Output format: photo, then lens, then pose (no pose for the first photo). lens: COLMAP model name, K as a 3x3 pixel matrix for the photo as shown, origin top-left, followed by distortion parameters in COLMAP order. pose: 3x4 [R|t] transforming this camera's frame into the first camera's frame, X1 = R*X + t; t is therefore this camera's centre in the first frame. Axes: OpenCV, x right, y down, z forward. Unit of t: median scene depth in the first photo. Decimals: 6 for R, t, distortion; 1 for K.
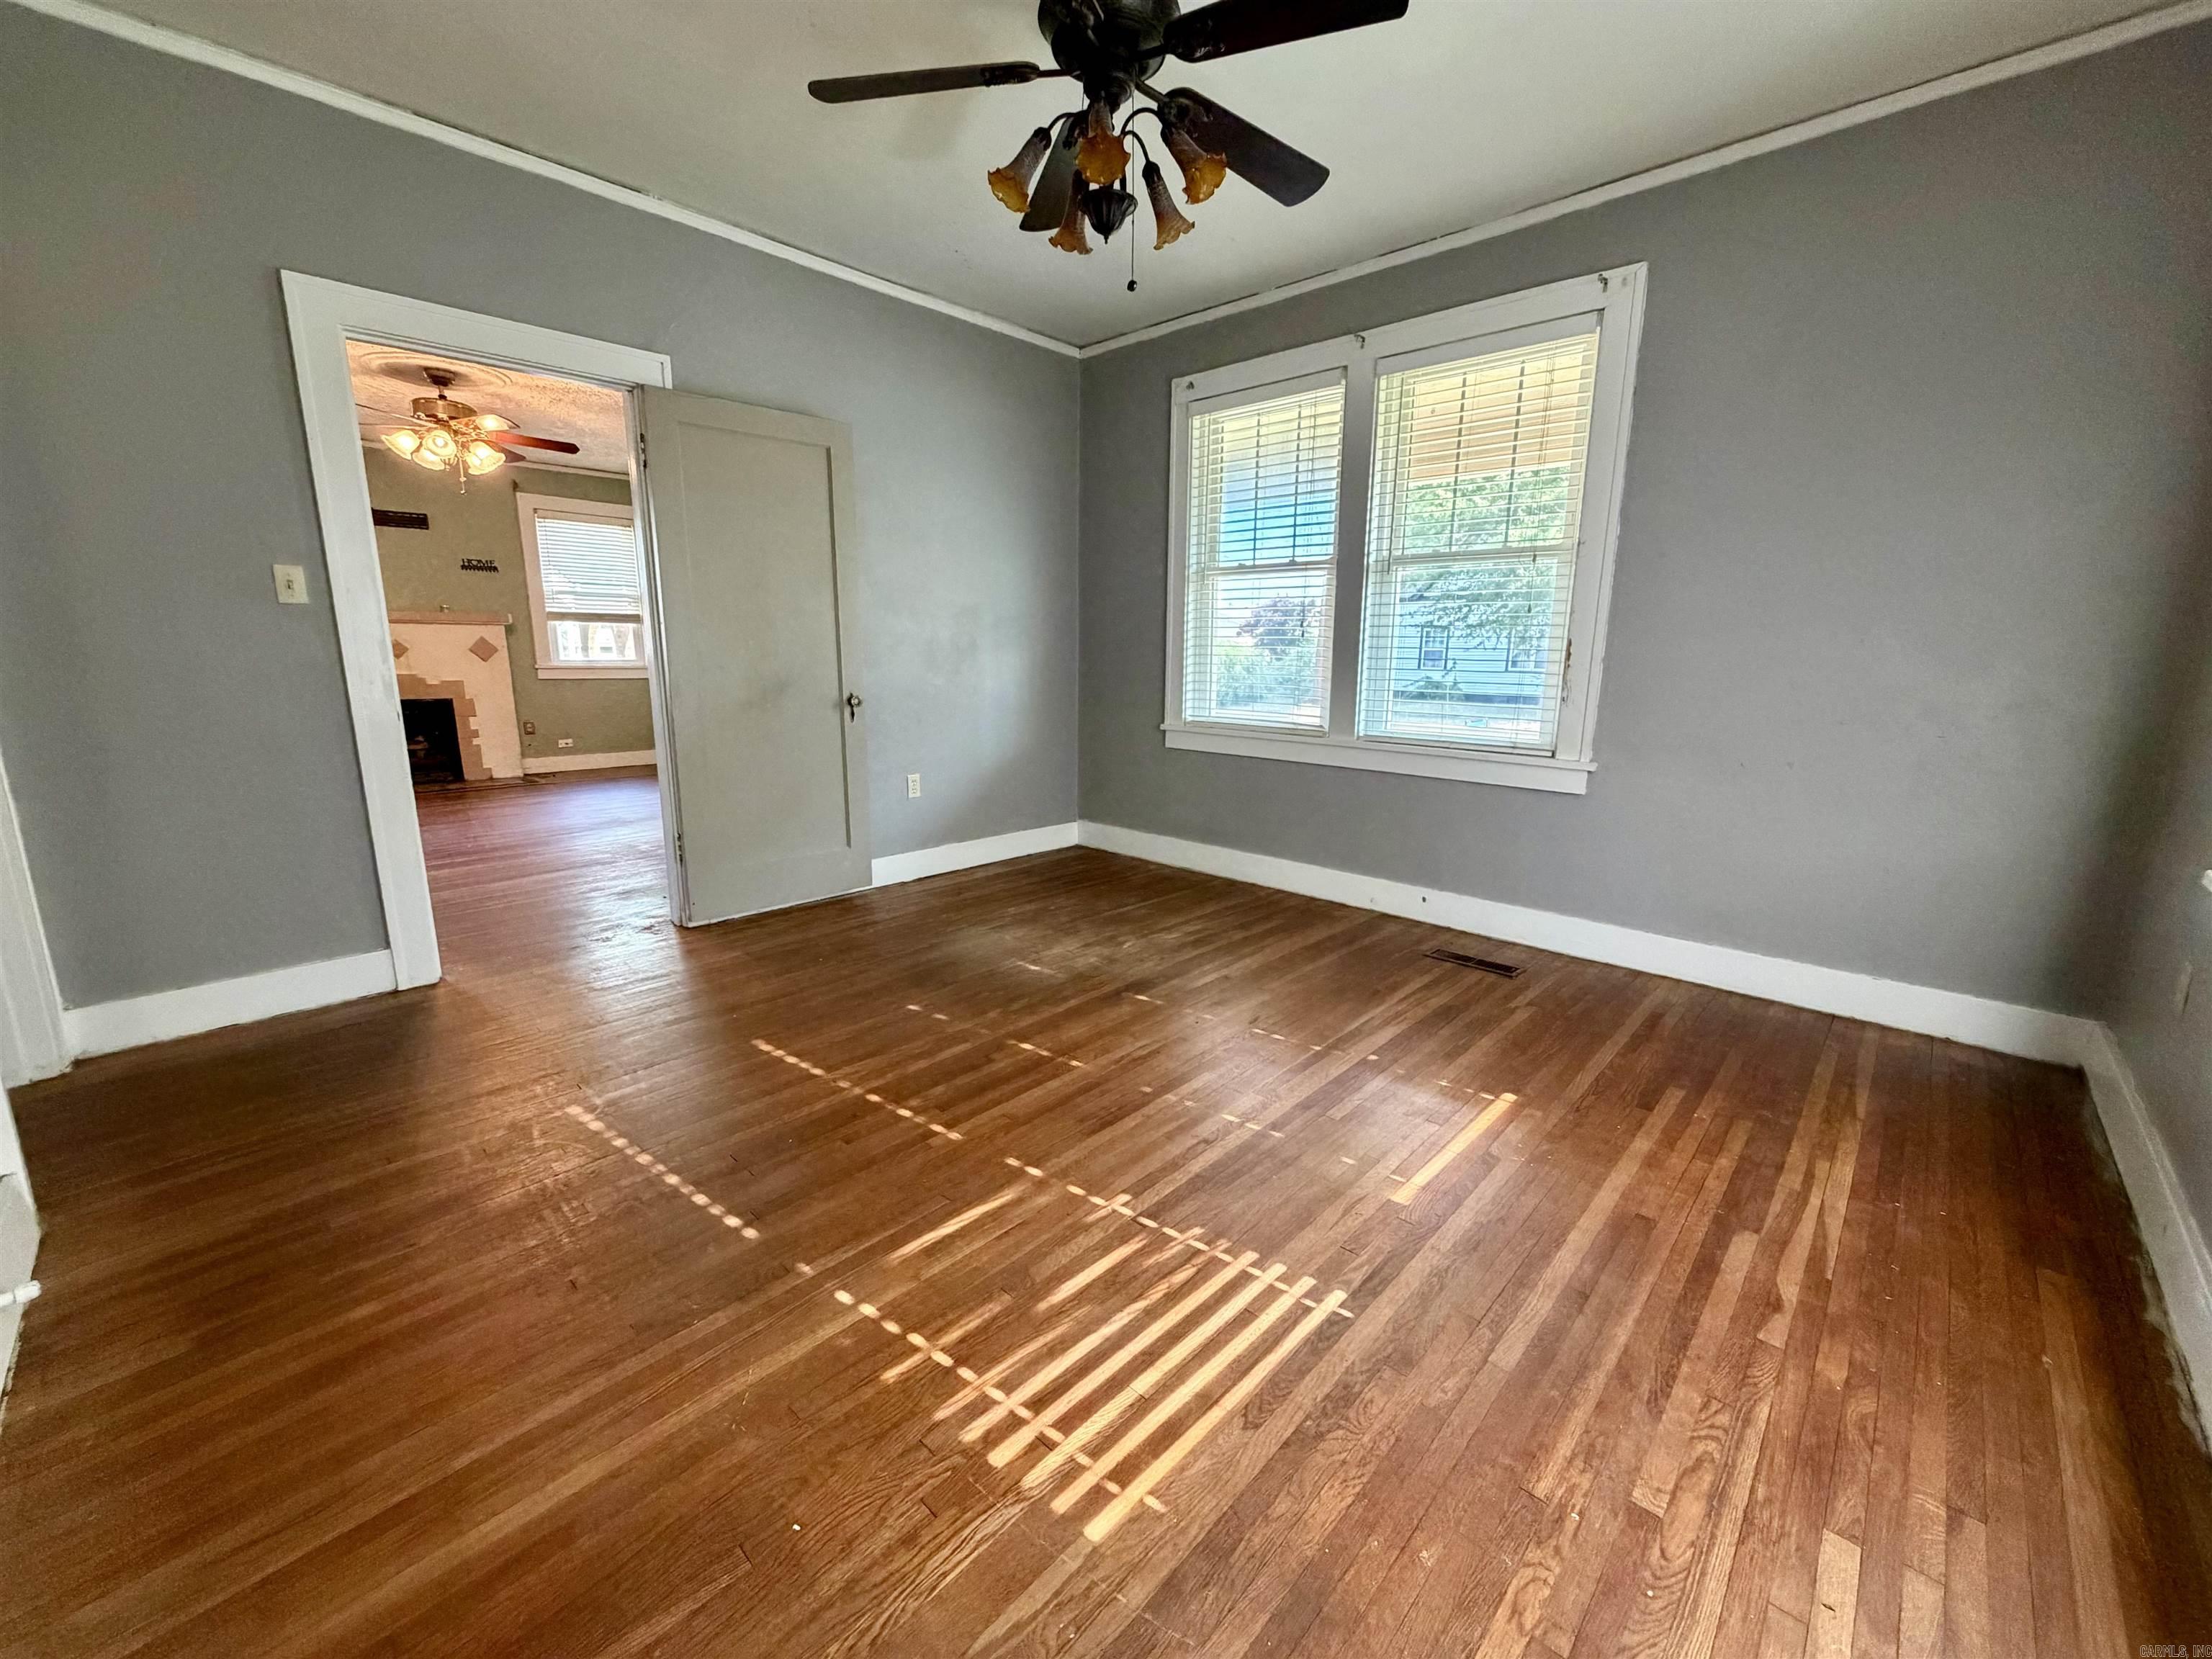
lens RADIAL K [[879.9, 0, 1099.0], [0, 879.9, 830.2], [0, 0, 1]] dist [-0.002100, 0.000101]
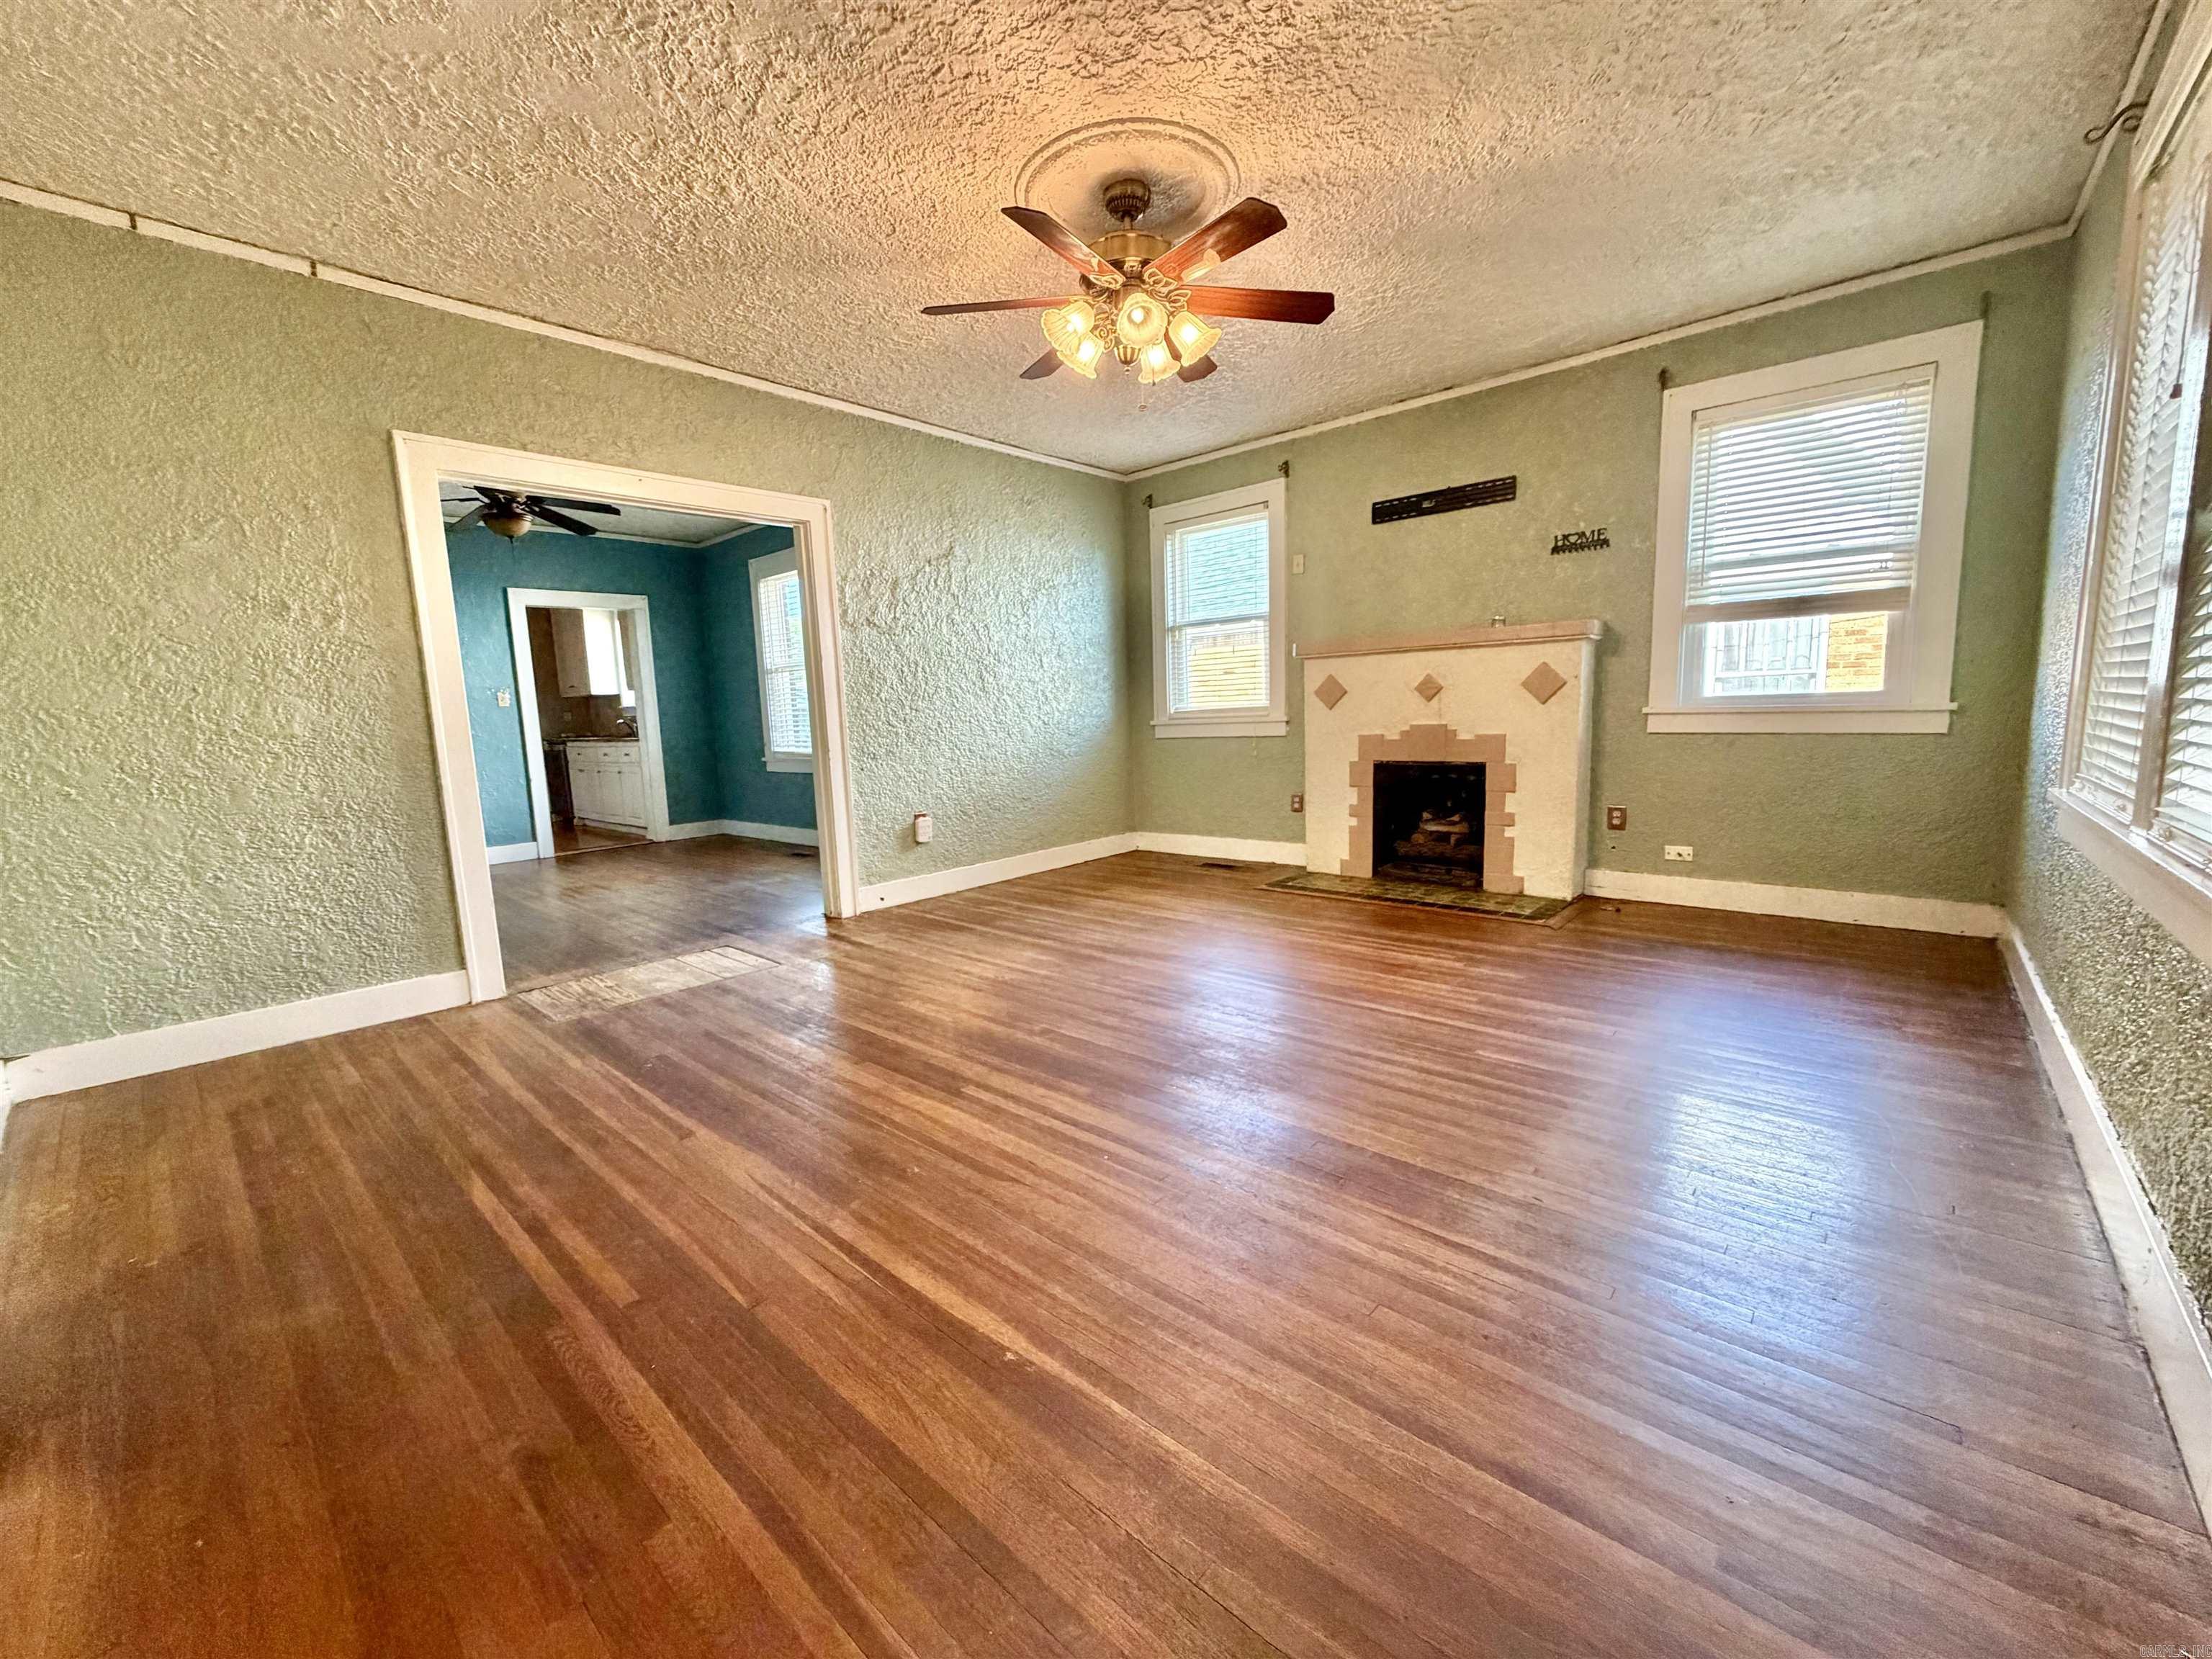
lens RADIAL K [[879.9, 0, 1099.0], [0, 879.9, 830.2], [0, 0, 1]] dist [-0.002100, 0.000101]
pose [[0.031164, 0.135098, -0.990342, -0.099311], [-0.158270, 0.978990, 0.128569, -0.131231], [0.986904, 0.152735, 0.051892, 0.655293]]
